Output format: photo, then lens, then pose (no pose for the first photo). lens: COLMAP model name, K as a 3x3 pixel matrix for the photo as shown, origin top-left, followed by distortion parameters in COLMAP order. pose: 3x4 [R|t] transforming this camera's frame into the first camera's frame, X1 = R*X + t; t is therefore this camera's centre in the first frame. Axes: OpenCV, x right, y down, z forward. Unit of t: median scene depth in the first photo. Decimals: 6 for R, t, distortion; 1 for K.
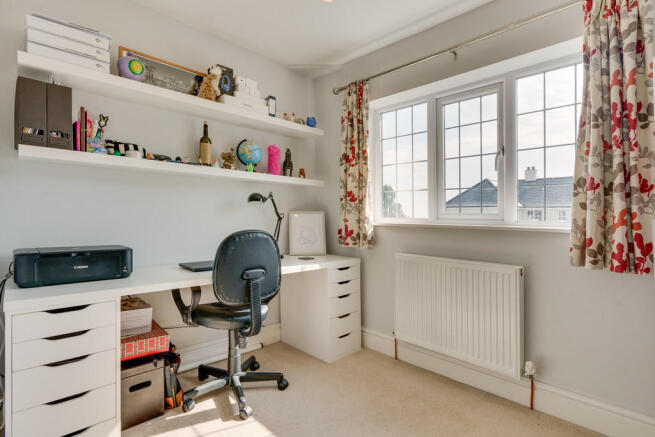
lens RADIAL K [[303.3, 0, 325.2], [0, 303.3, 207.9], [0, 0, 1]] dist [-0.000449, 0.000076]
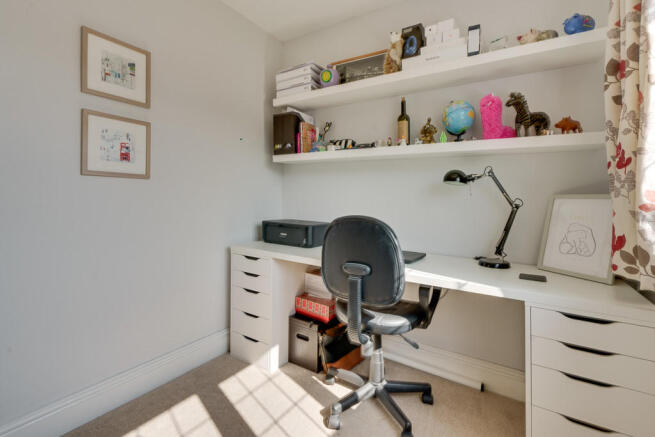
lens RADIAL K [[298.8, 0, 328.0], [0, 298.8, 201.1], [0, 0, 1]] dist [-0.000340, 0.000271]
pose [[0.266174, -0.001847, -0.963923, 0.415459], [0.003329, 0.999994, -0.000997, 0.026381], [0.963919, -0.002943, 0.266179, 0.550784]]
